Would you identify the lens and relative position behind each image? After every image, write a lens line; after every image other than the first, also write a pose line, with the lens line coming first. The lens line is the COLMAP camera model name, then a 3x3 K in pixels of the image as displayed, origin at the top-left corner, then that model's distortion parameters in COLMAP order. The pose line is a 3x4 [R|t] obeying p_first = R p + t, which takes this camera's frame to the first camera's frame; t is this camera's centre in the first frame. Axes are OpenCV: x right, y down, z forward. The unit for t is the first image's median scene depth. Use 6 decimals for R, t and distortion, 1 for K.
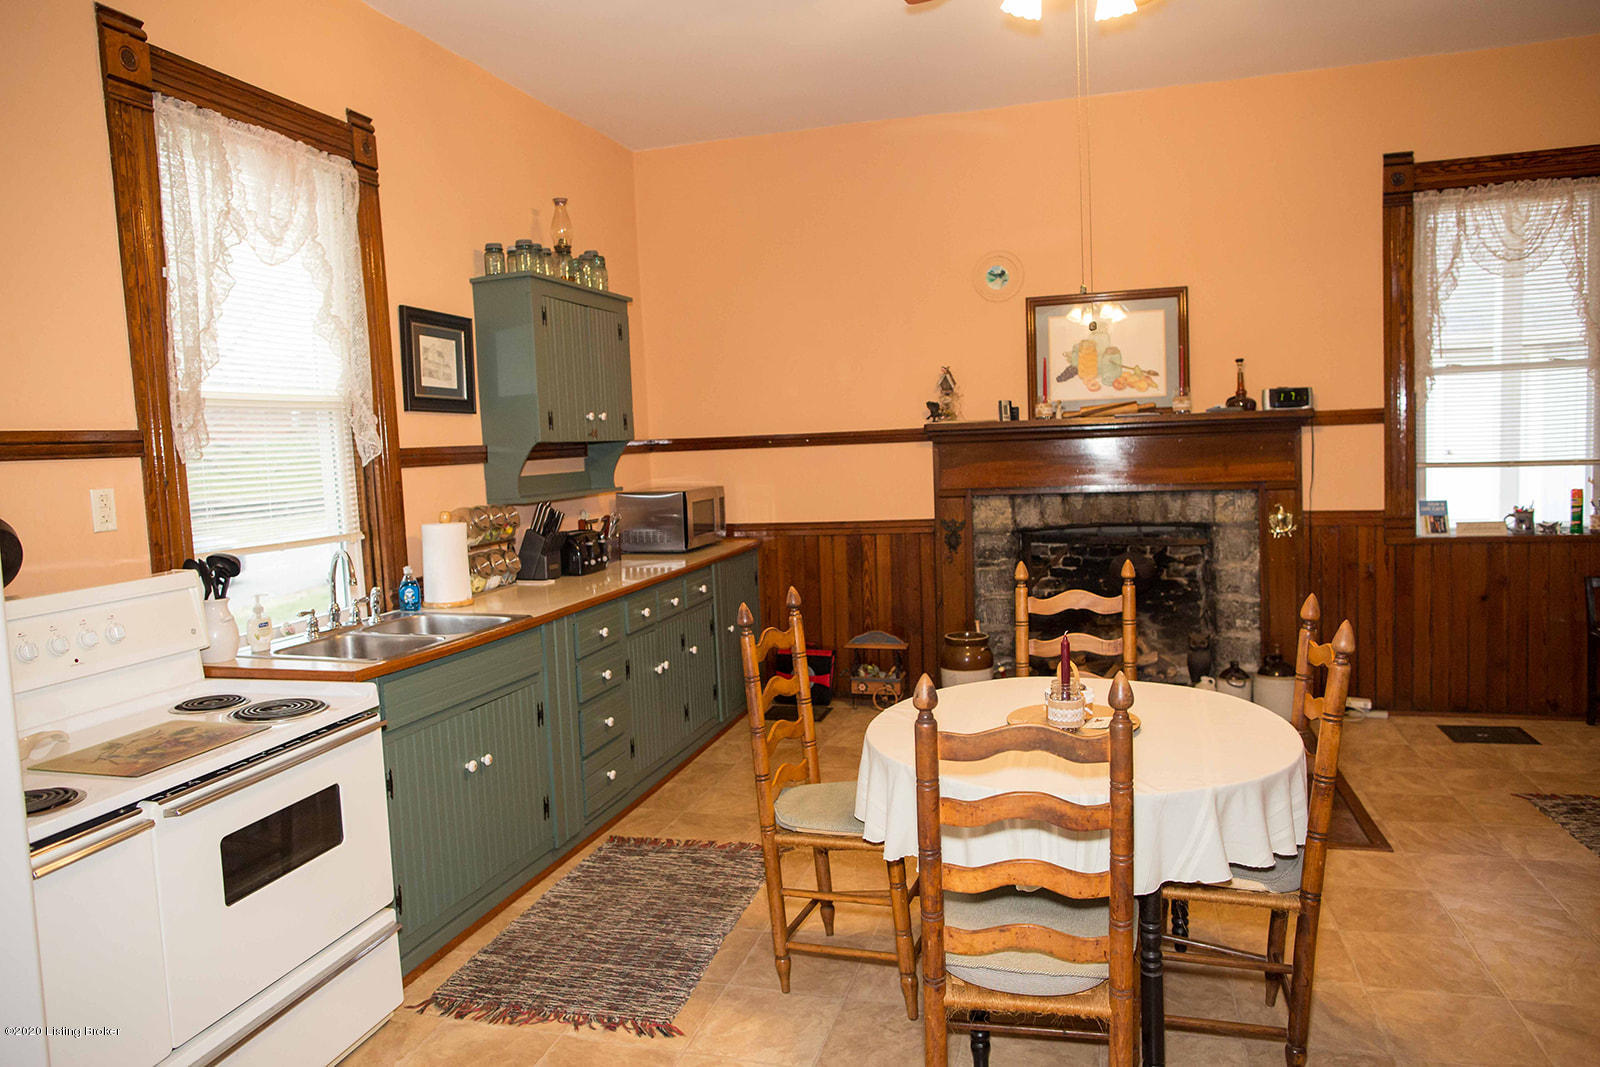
lens RADIAL K [[1094.2, 0, 791.1], [0, 1094.2, 533.2], [0, 0, 1]] dist [-0.023514, 0.008161]
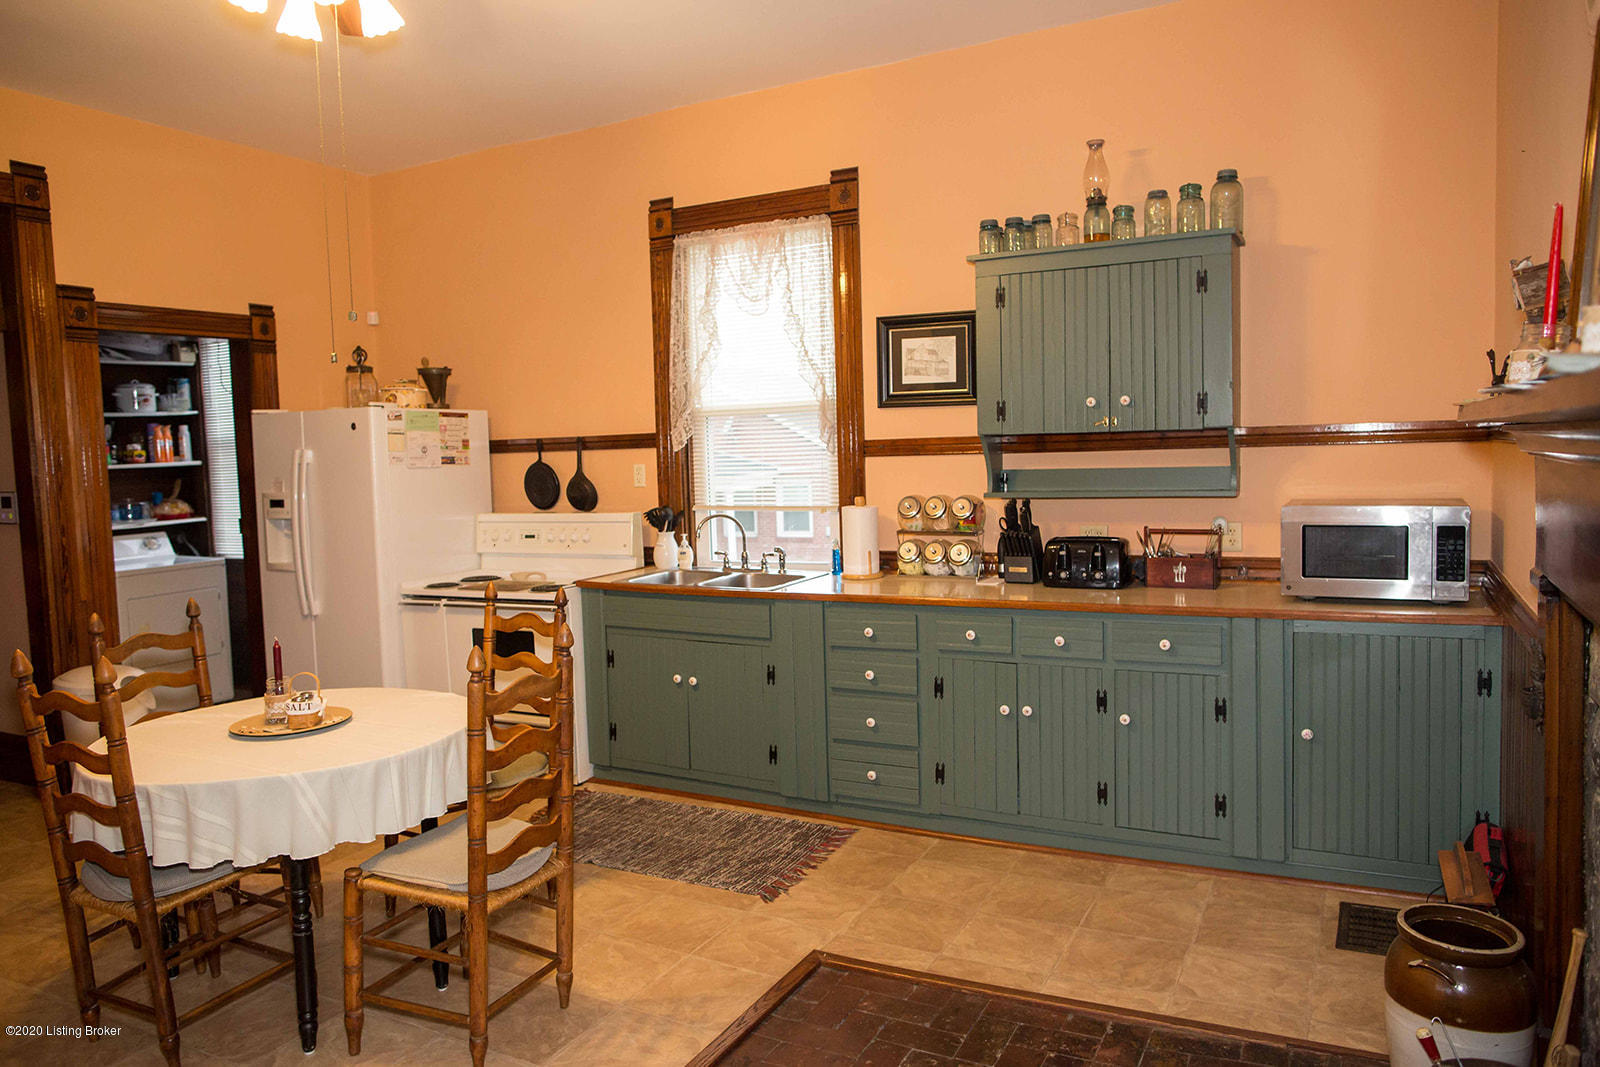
lens RADIAL K [[1094.2, 0, 792.0], [0, 1094.2, 527.1], [0, 0, 1]] dist [-0.023514, 0.008161]
pose [[-0.213273, 0.113733, -0.970350, 0.861676], [-0.043980, 0.991077, 0.125828, -0.135371], [0.976002, 0.069511, -0.206368, 1.218506]]
